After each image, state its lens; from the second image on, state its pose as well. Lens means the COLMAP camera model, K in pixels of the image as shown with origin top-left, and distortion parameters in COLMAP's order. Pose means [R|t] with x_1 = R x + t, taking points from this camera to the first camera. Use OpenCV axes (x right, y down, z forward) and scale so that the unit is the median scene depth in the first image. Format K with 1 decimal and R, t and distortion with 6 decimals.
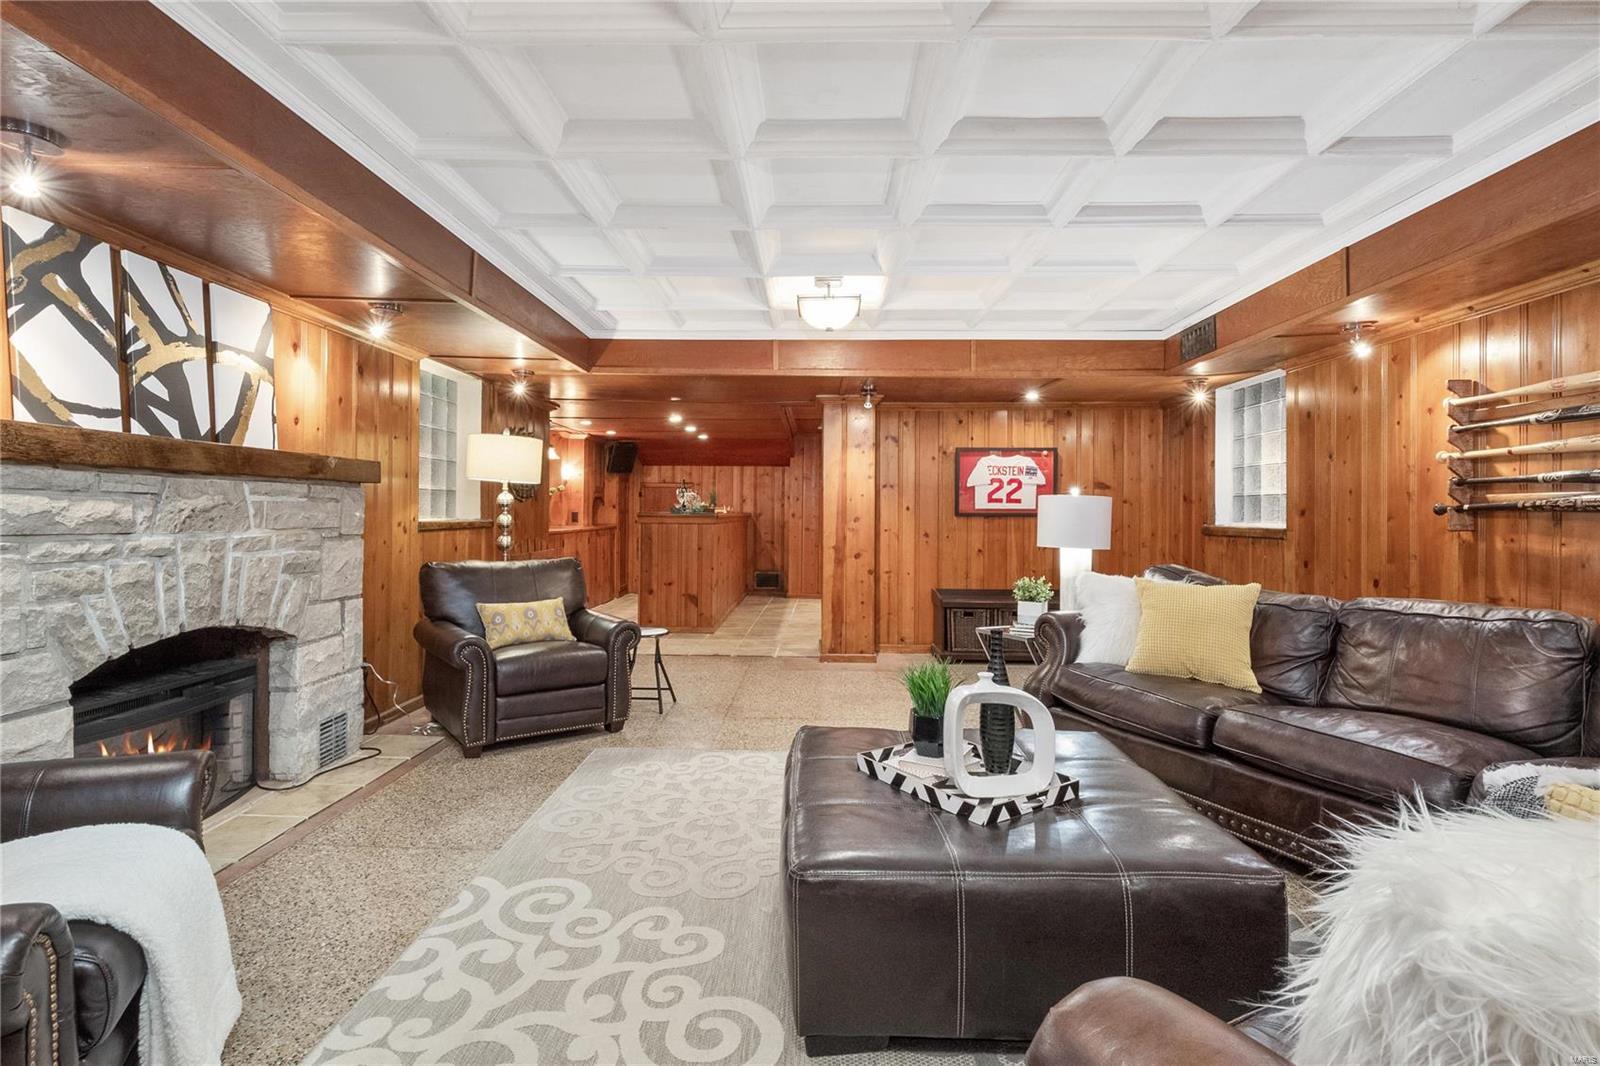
lens RADIAL K [[760.0, 0, 796.5], [0, 760.0, 517.3], [0, 0, 1]] dist [-0.018598, -0.000563]
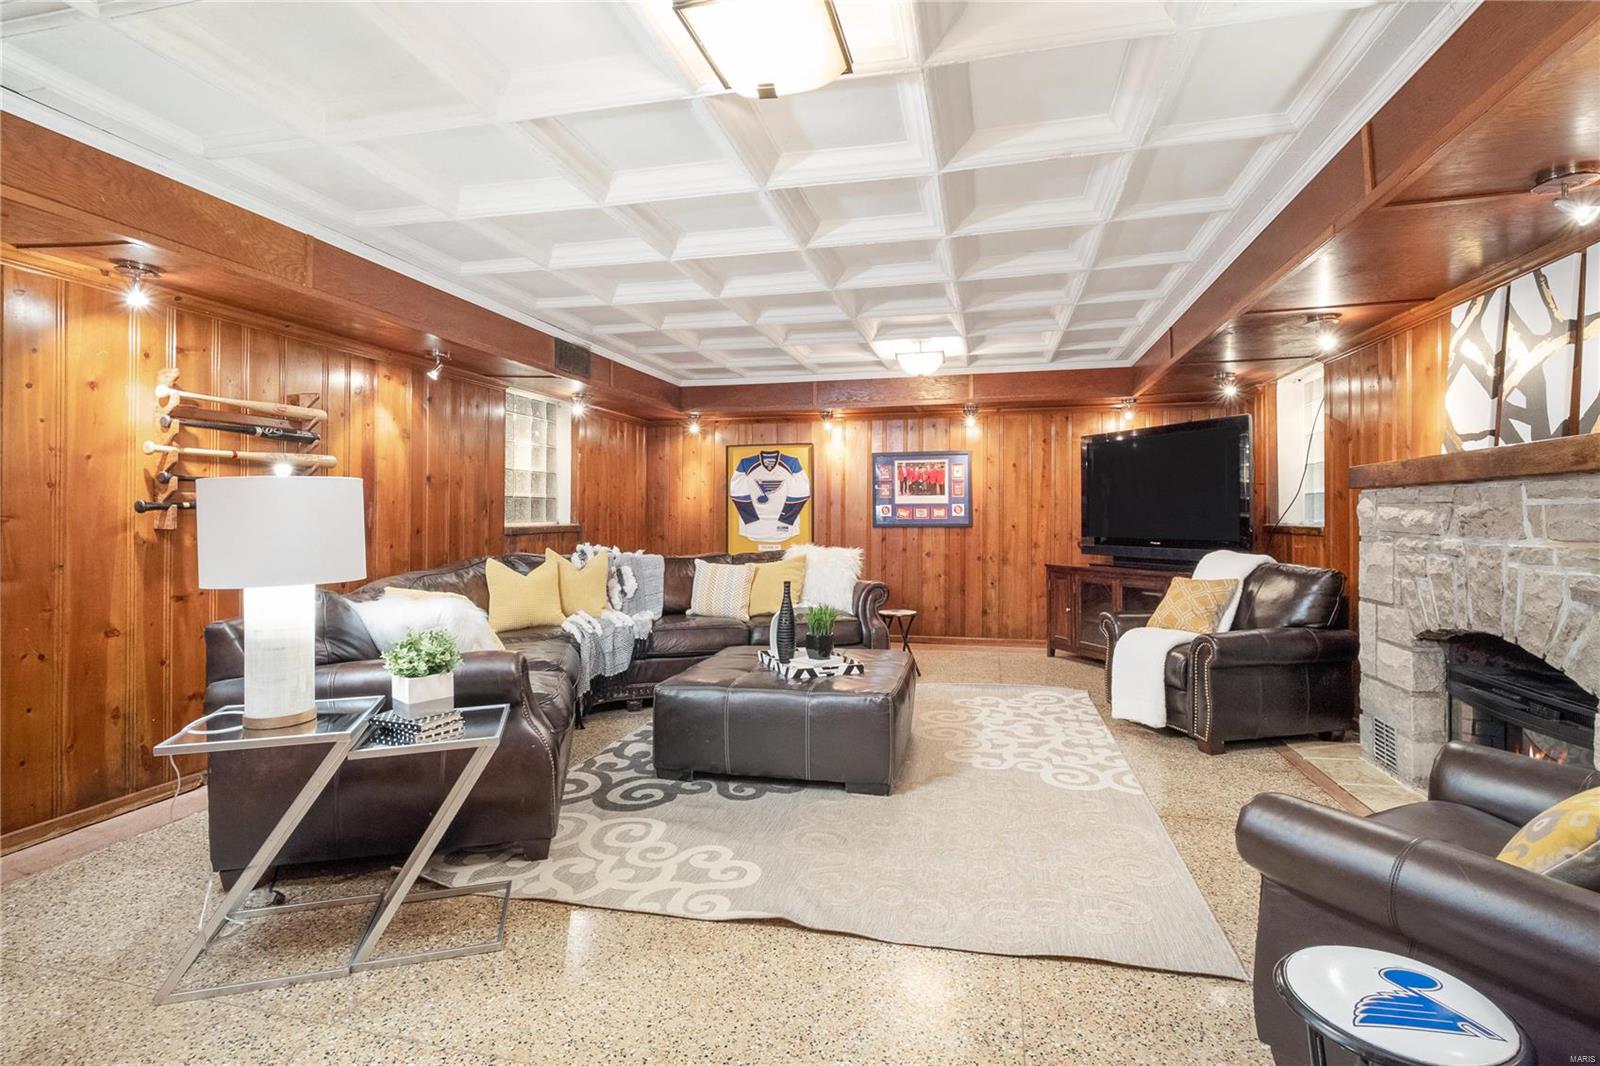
lens RADIAL K [[760.0, 0, 783.0], [0, 760.0, 523.4], [0, 0, 1]] dist [-0.018598, -0.000563]
pose [[-0.973757, -0.008876, 0.227418, -0.095276], [-0.004644, 0.999806, 0.019139, -0.014090], [-0.227544, 0.017581, -0.973609, 2.144388]]
